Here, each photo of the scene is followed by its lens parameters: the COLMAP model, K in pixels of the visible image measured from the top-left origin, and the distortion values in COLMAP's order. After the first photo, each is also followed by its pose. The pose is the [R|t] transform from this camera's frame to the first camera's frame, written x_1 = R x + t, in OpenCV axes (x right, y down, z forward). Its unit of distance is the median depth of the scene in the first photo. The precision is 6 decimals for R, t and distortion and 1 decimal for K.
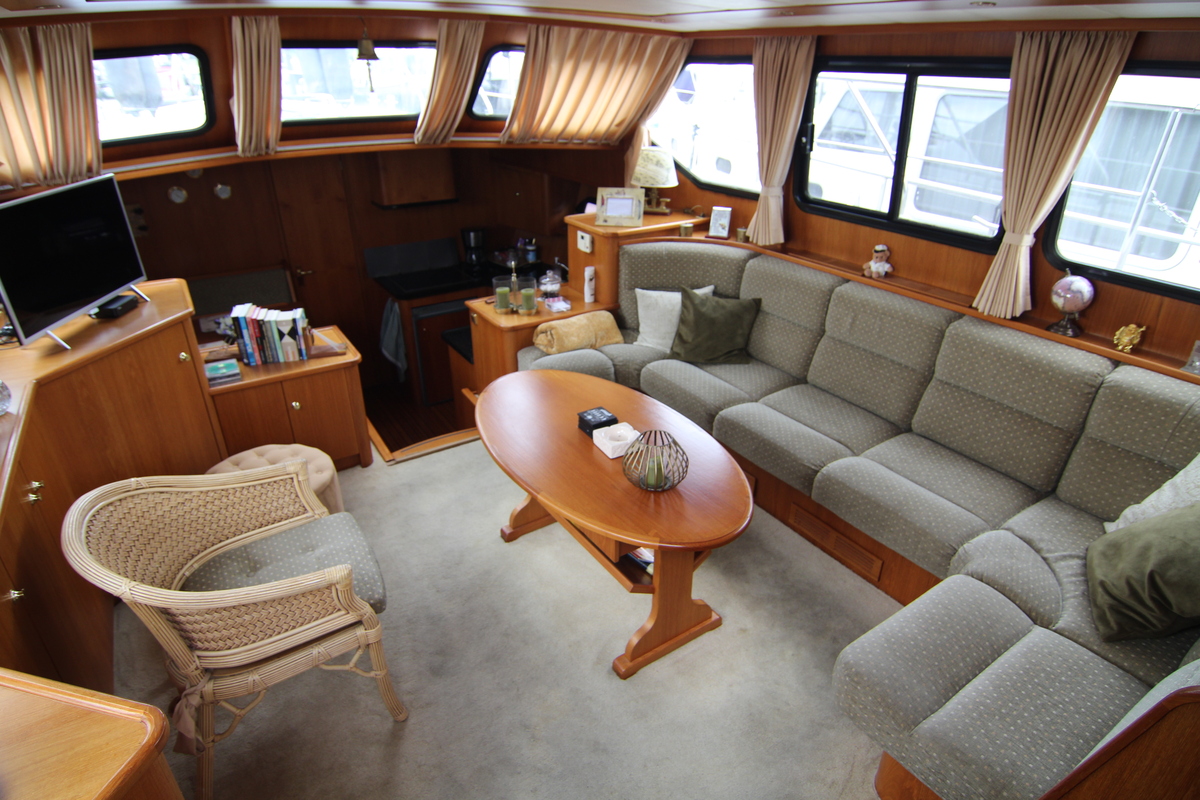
lens RADIAL K [[674.3, 0, 600.0], [0, 674.3, 400.0], [0, 0, 1]] dist [-0.016094, -0.007888]
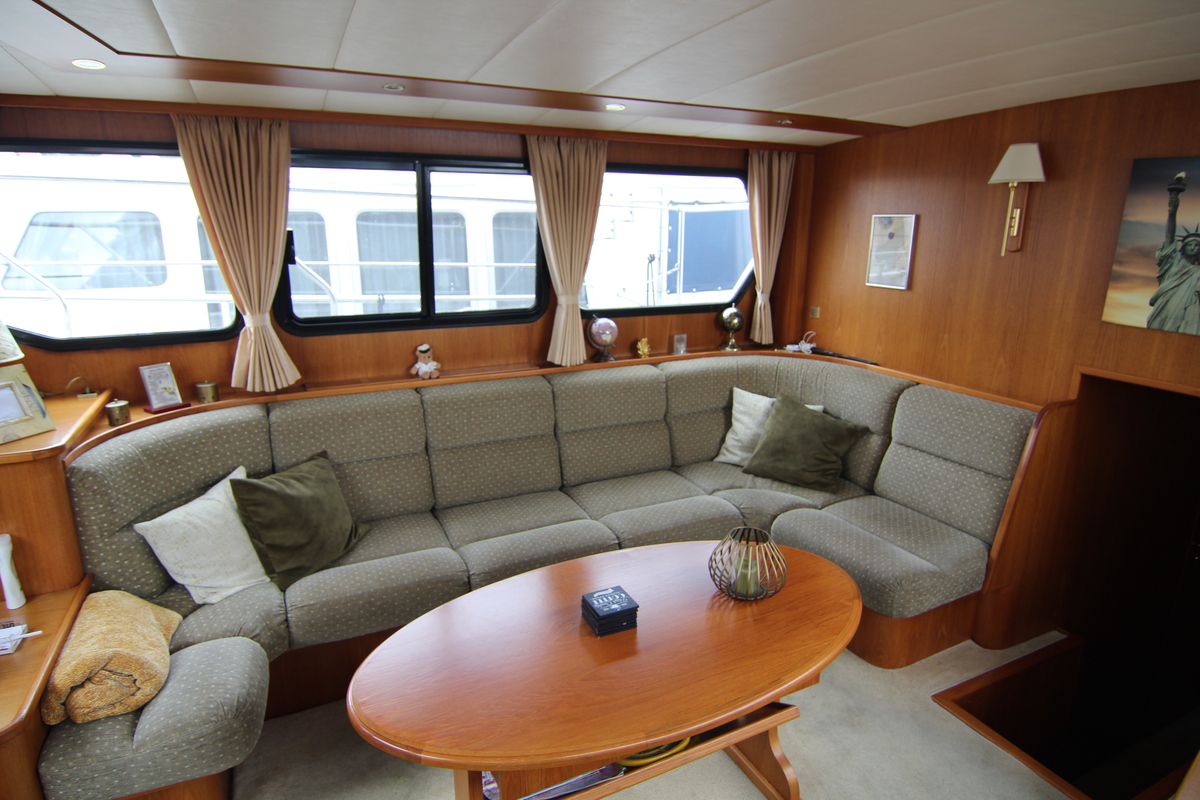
lens RADIAL K [[674.3, 0, 600.0], [0, 674.3, 400.0], [0, 0, 1]] dist [-0.016094, -0.007888]
pose [[0.124100, -0.255897, 0.958705, -0.445521], [0.443449, 0.878625, 0.177120, -0.205847], [-0.887667, 0.403157, 0.222515, 0.562807]]
